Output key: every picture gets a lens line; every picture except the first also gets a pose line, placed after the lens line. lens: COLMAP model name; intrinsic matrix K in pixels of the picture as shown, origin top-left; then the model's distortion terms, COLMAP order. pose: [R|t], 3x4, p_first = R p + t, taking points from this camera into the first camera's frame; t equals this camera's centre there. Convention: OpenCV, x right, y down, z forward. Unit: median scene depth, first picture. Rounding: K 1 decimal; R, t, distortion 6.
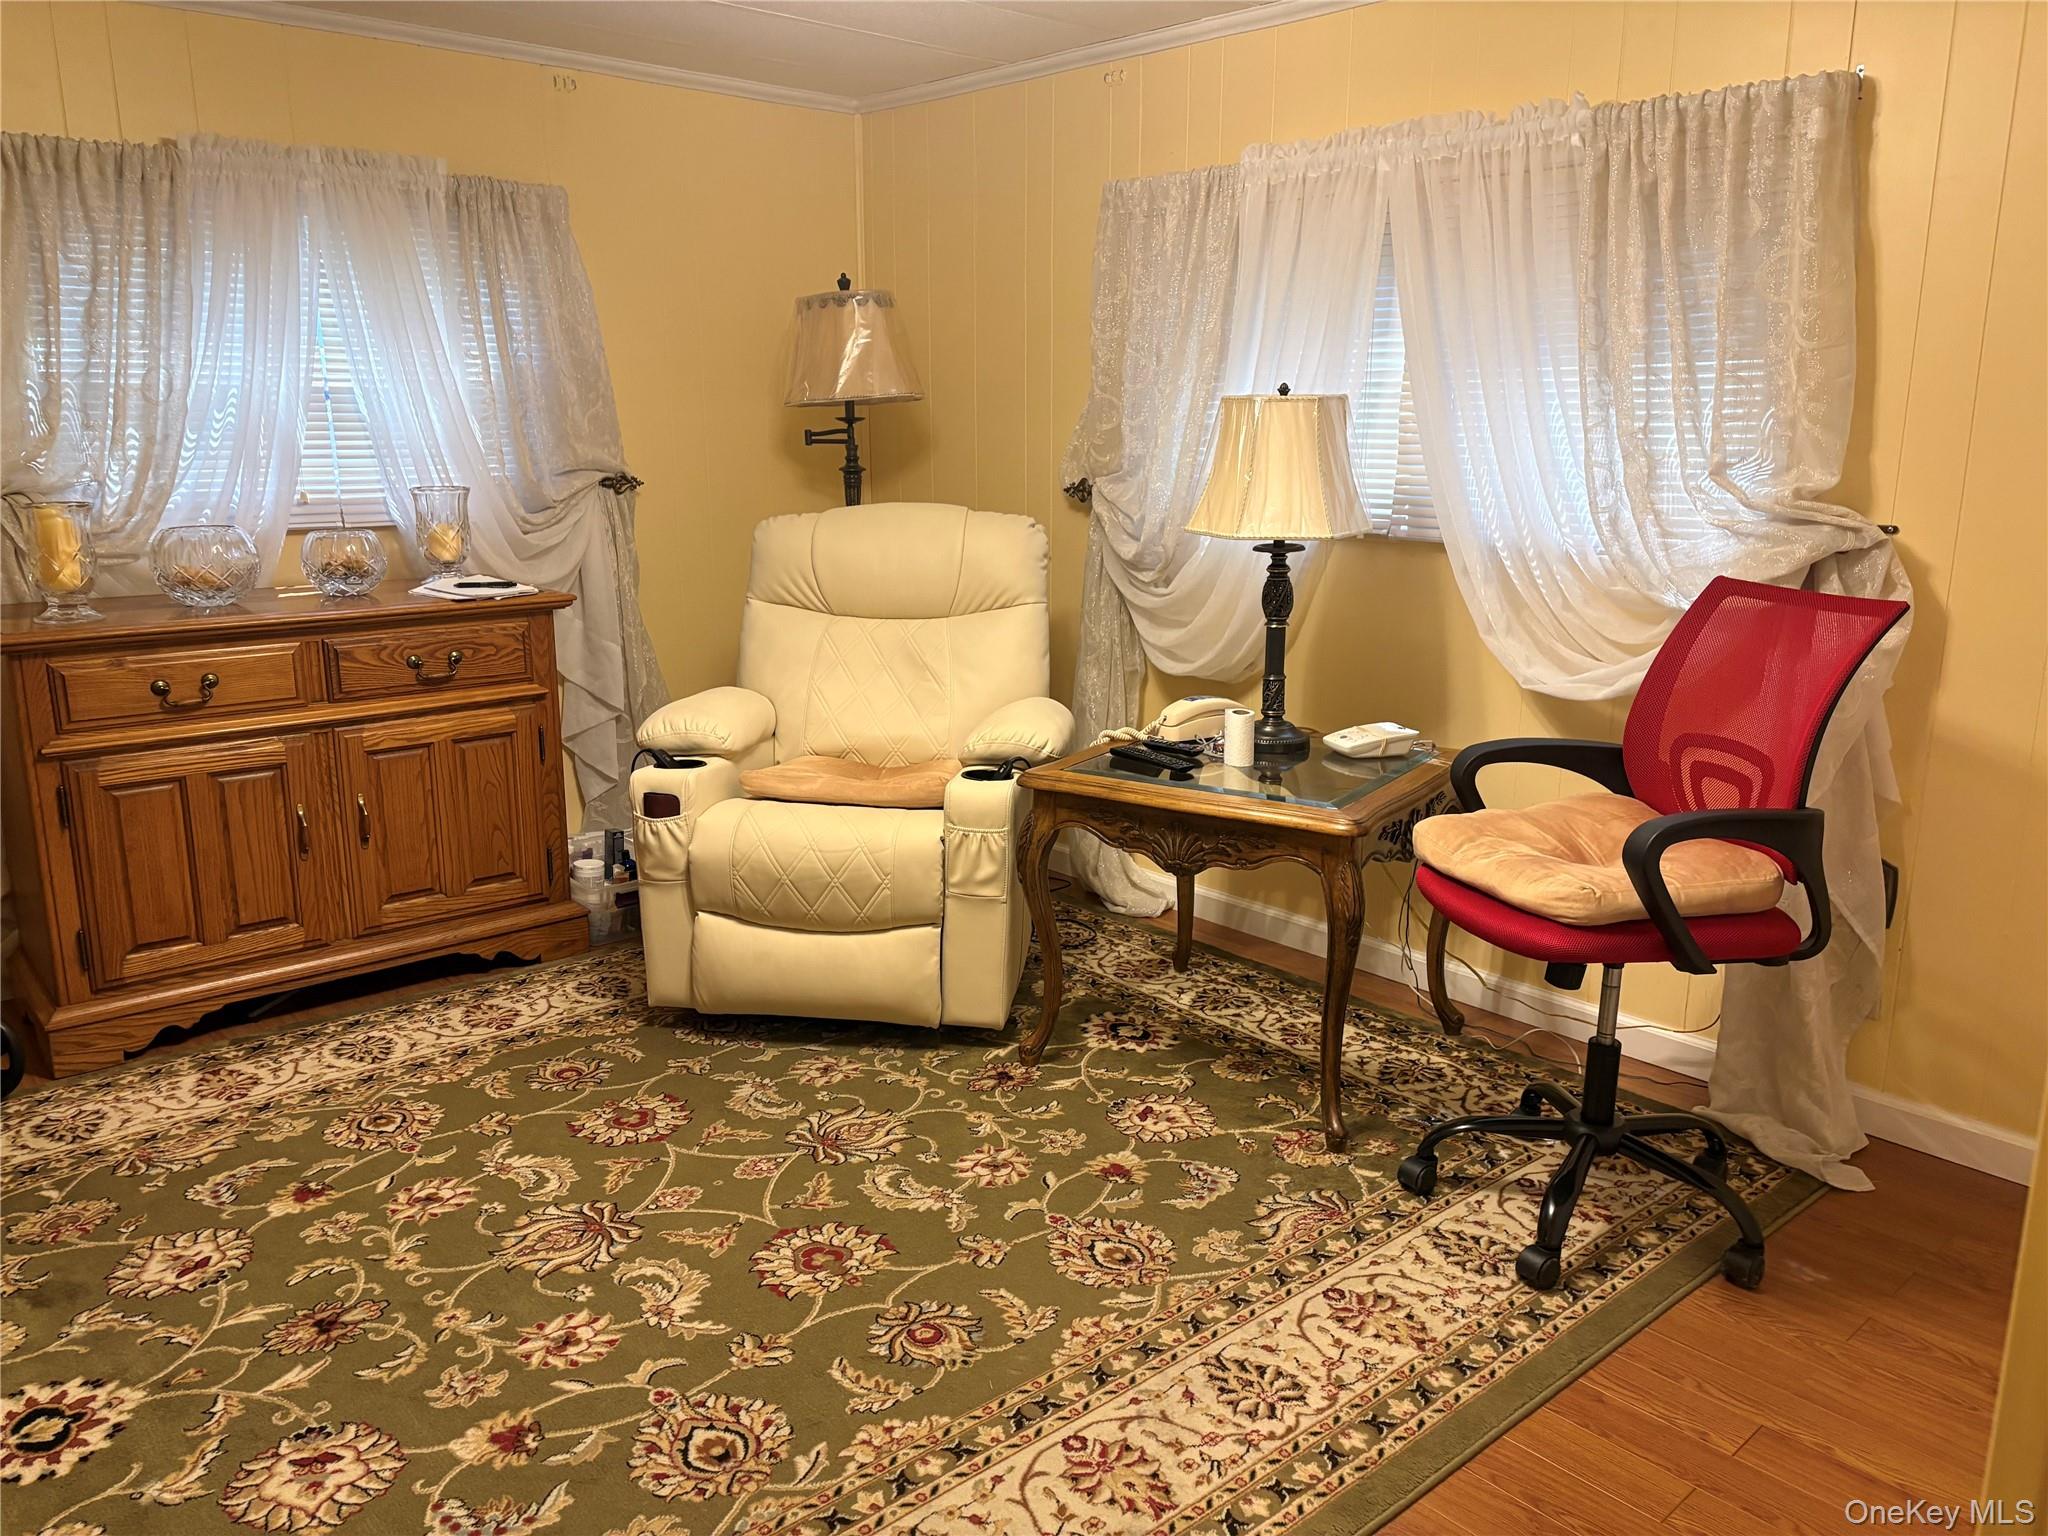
lens RADIAL K [[1562.9, 0, 1035.5], [0, 1562.9, 753.4], [0, 0, 1]] dist [0.058480, -0.054054]
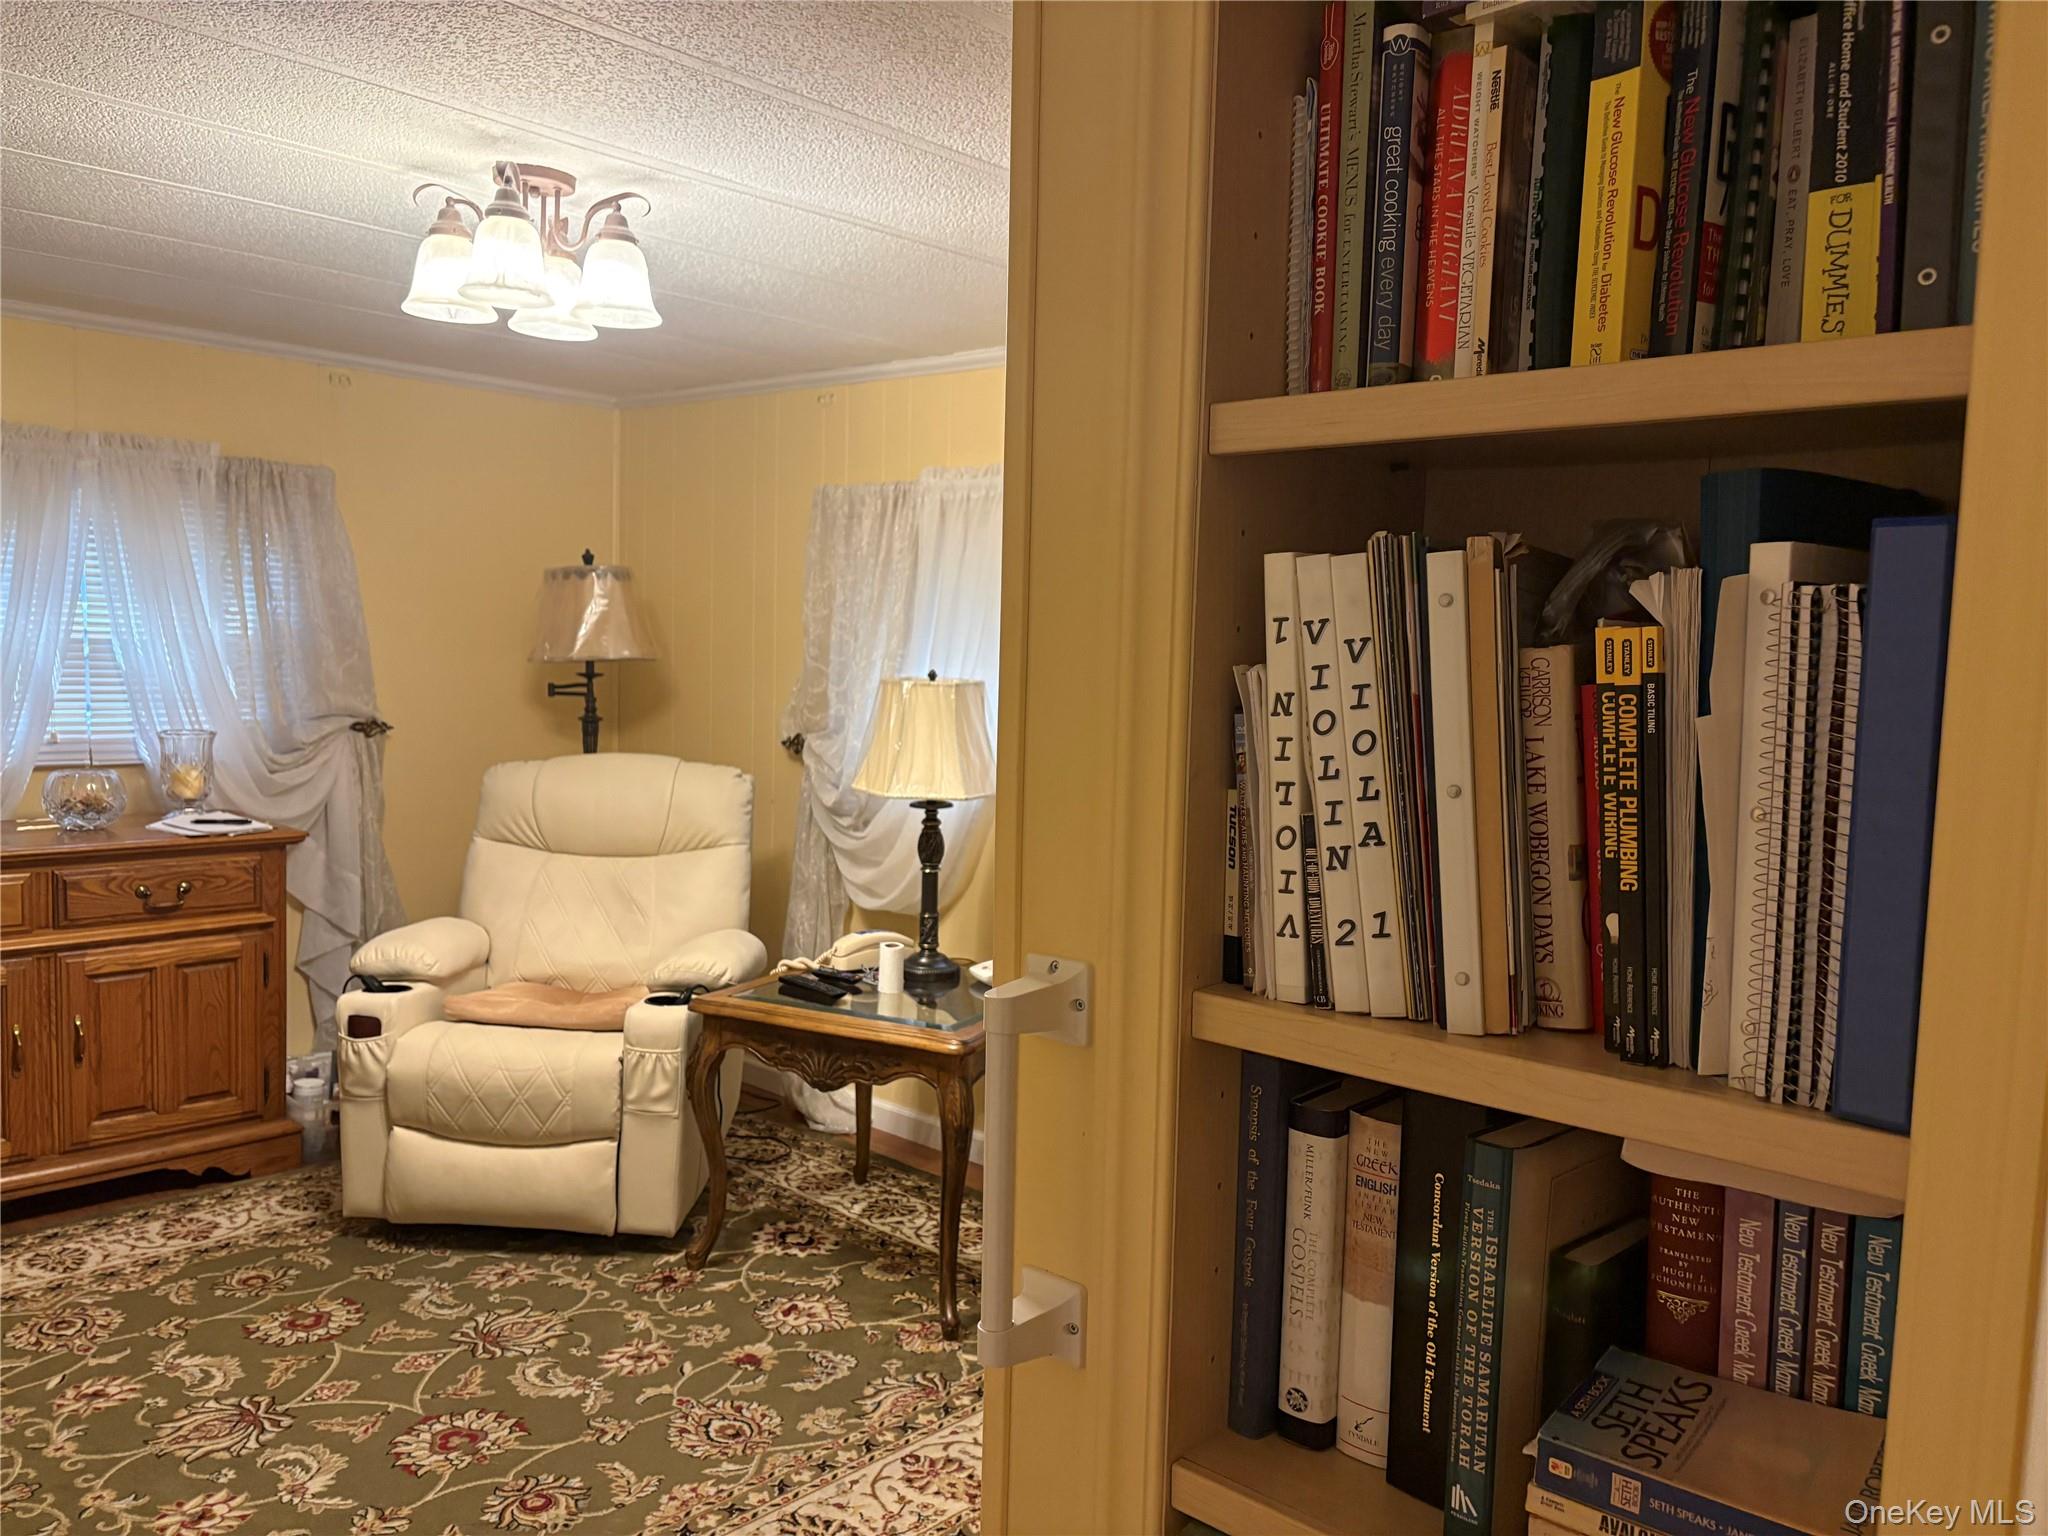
lens RADIAL K [[1562.9, 0, 1024.9], [0, 1562.9, 765.6], [0, 0, 1]] dist [0.058480, -0.054054]
pose [[0.995004, 0.024003, 0.096910, 0.102005], [-0.010614, 0.990599, -0.136384, -0.001879], [-0.099273, 0.134674, 0.985905, -0.146491]]
